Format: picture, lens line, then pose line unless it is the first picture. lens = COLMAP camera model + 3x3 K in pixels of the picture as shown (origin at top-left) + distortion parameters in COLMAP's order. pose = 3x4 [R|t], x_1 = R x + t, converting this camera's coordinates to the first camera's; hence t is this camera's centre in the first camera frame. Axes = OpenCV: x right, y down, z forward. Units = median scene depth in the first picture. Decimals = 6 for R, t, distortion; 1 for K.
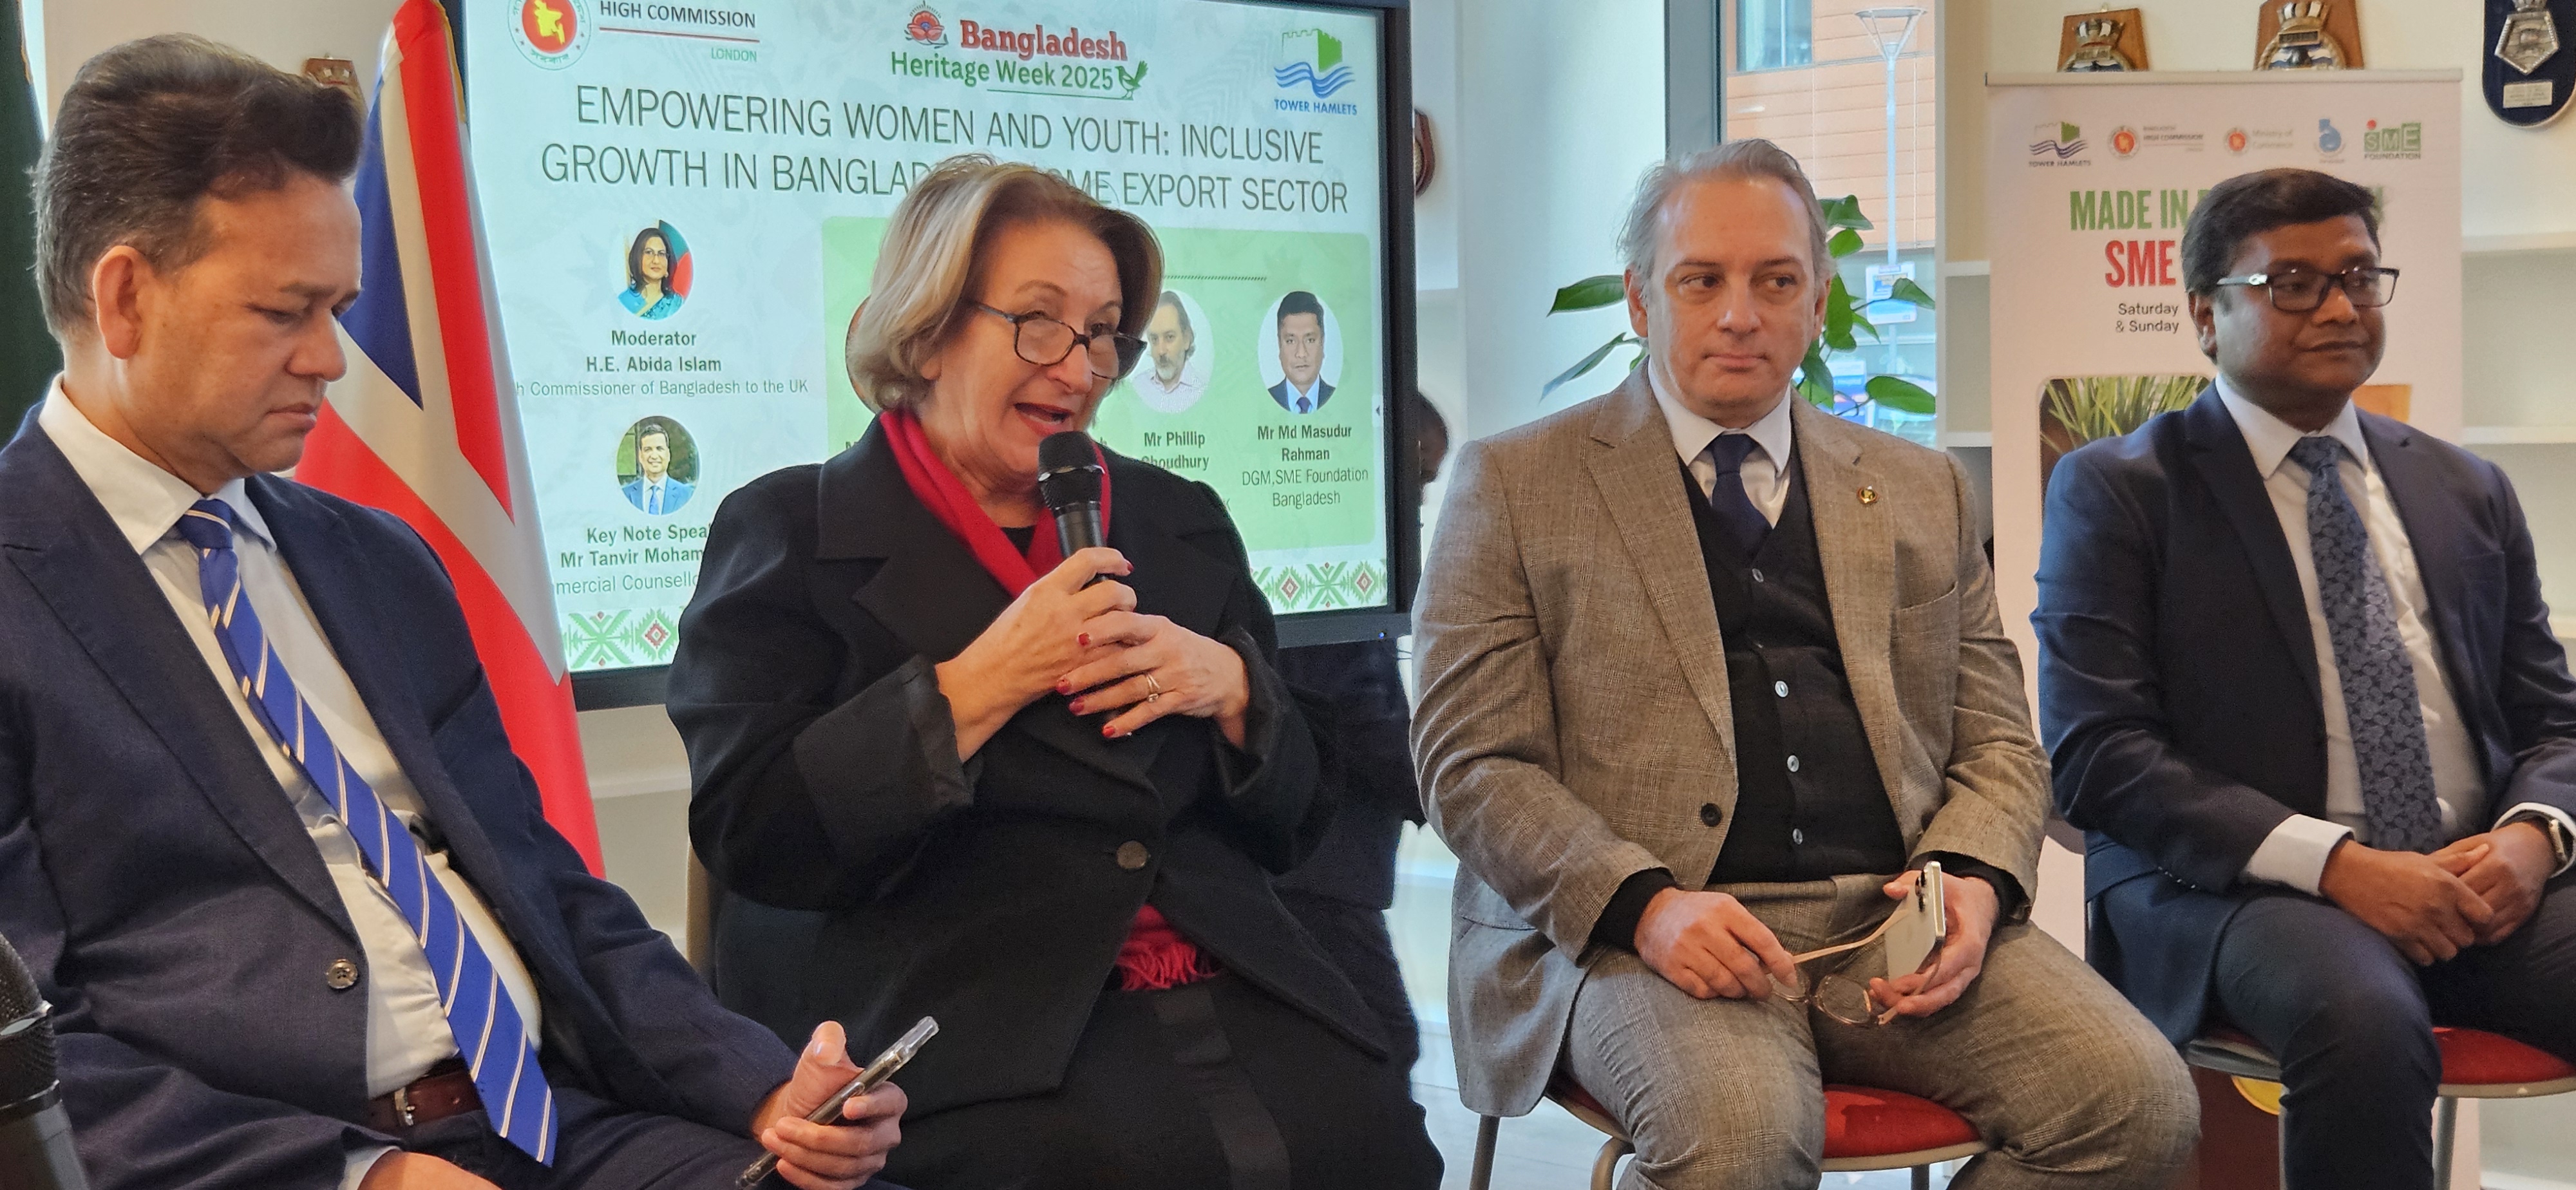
lens RADIAL K [[3395.1, 0, 1288.0], [0, 3395.1, 595.0], [0, 0, 1]] dist [0.098437, -0.054341]
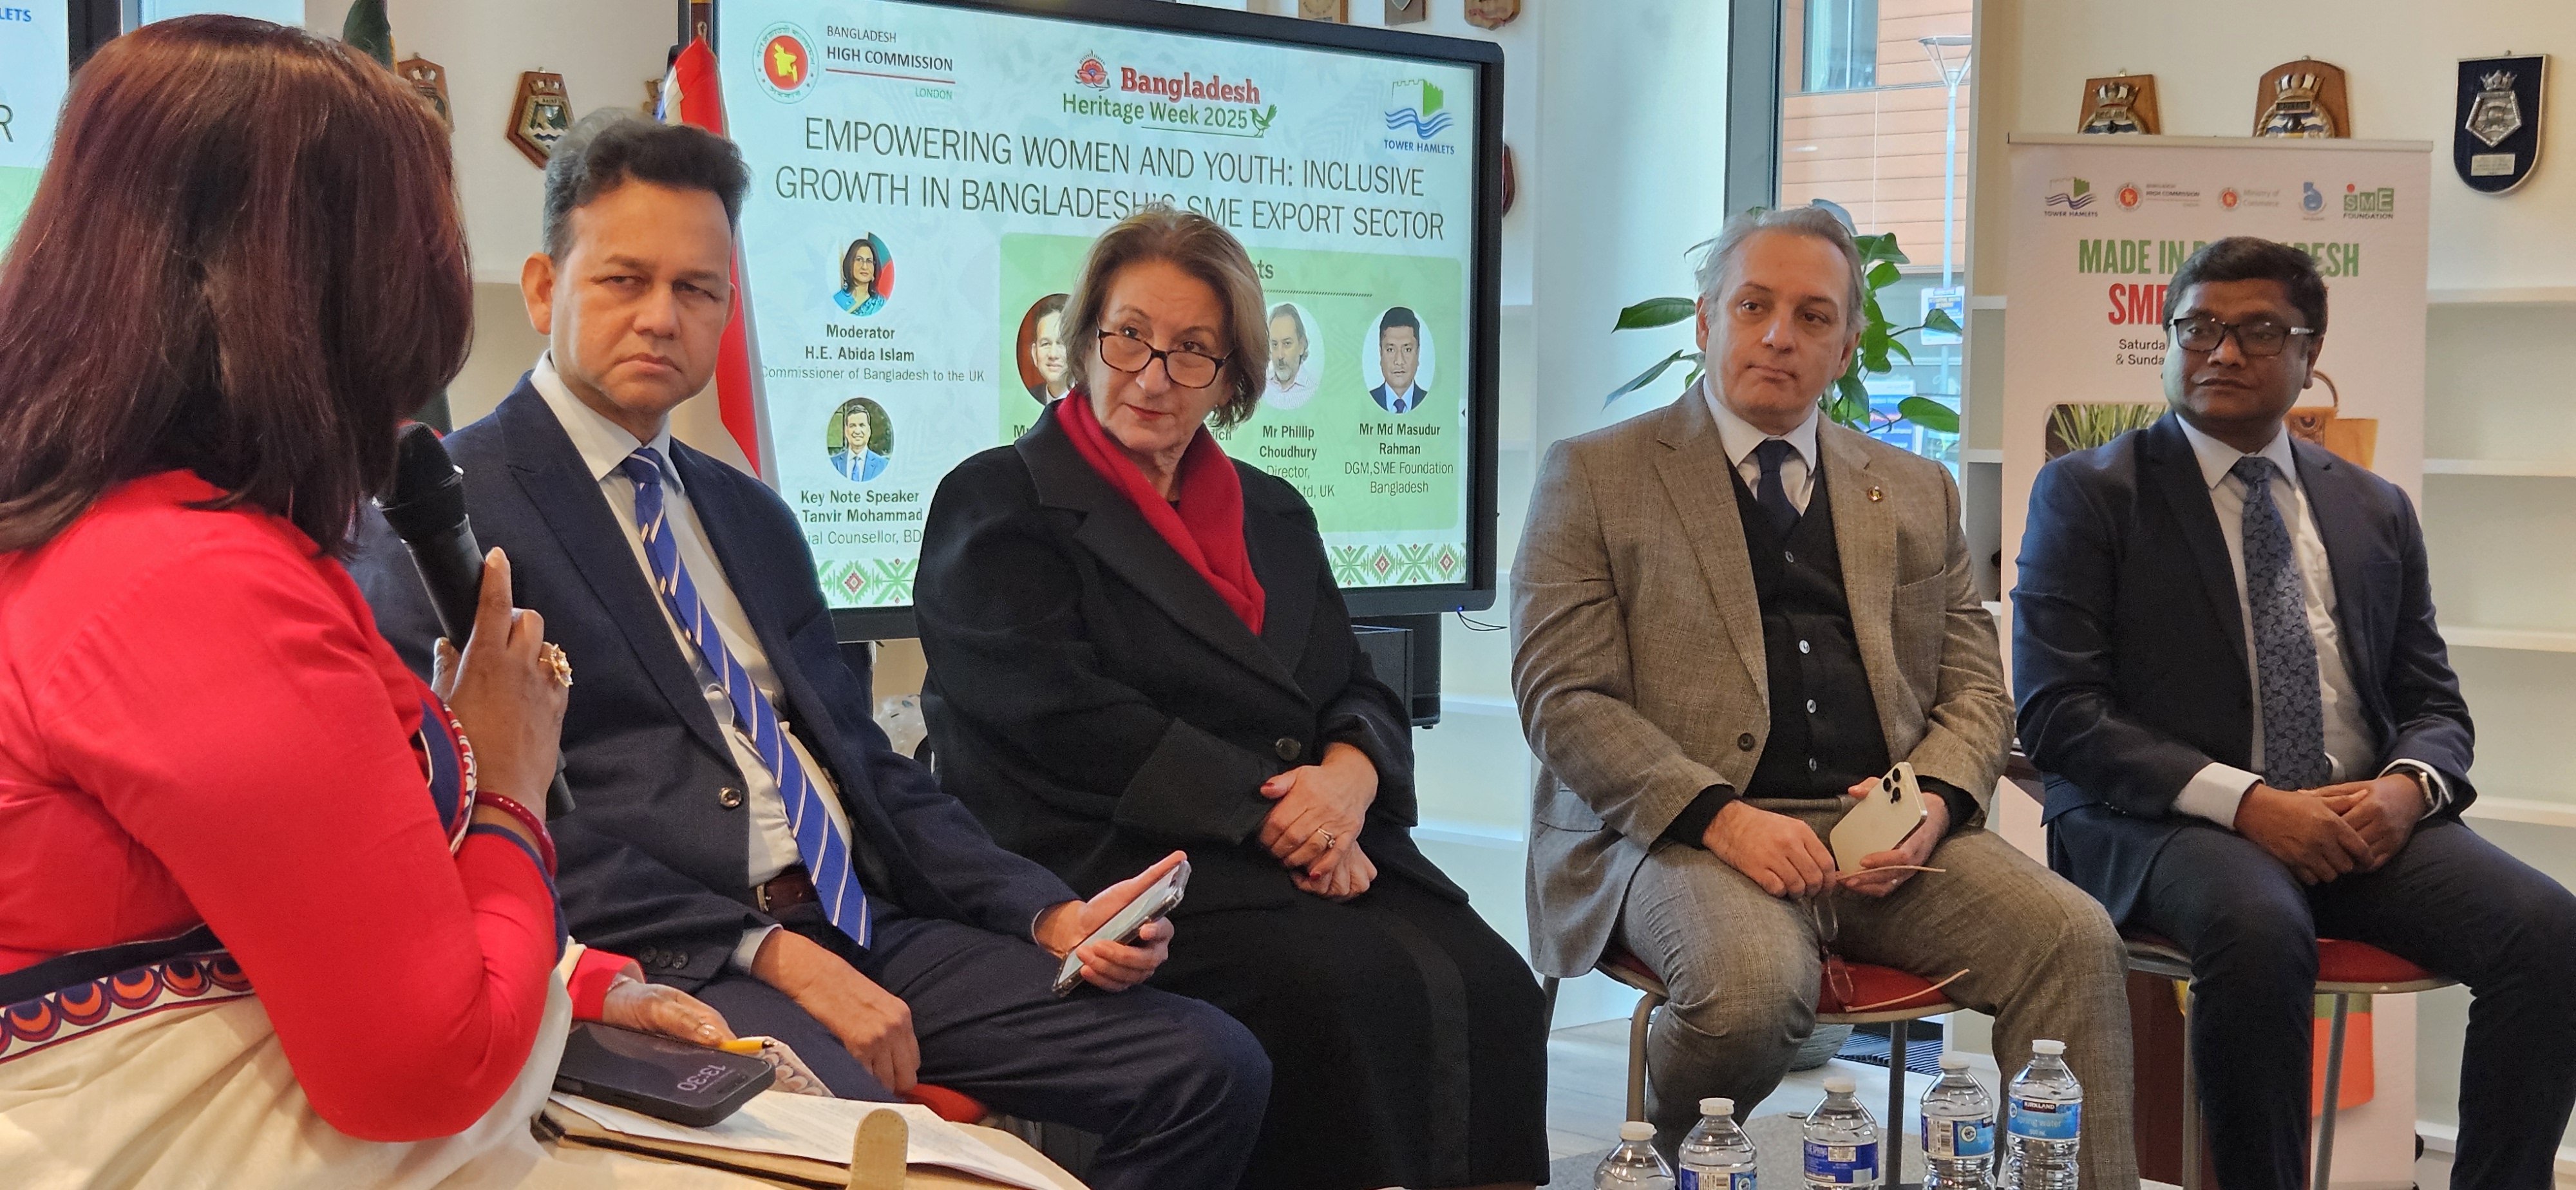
lens RADIAL K [[3311.5, 0, 1288.0], [0, 3311.5, 595.0], [0, 0, 1]] dist [0.104102, 0.020520]
pose [[0.999333, 0.032818, -0.016017, -0.014537], [-0.032801, 0.999461, 0.001305, 0.008566], [0.016051, -0.000778, 0.999871, -0.134262]]
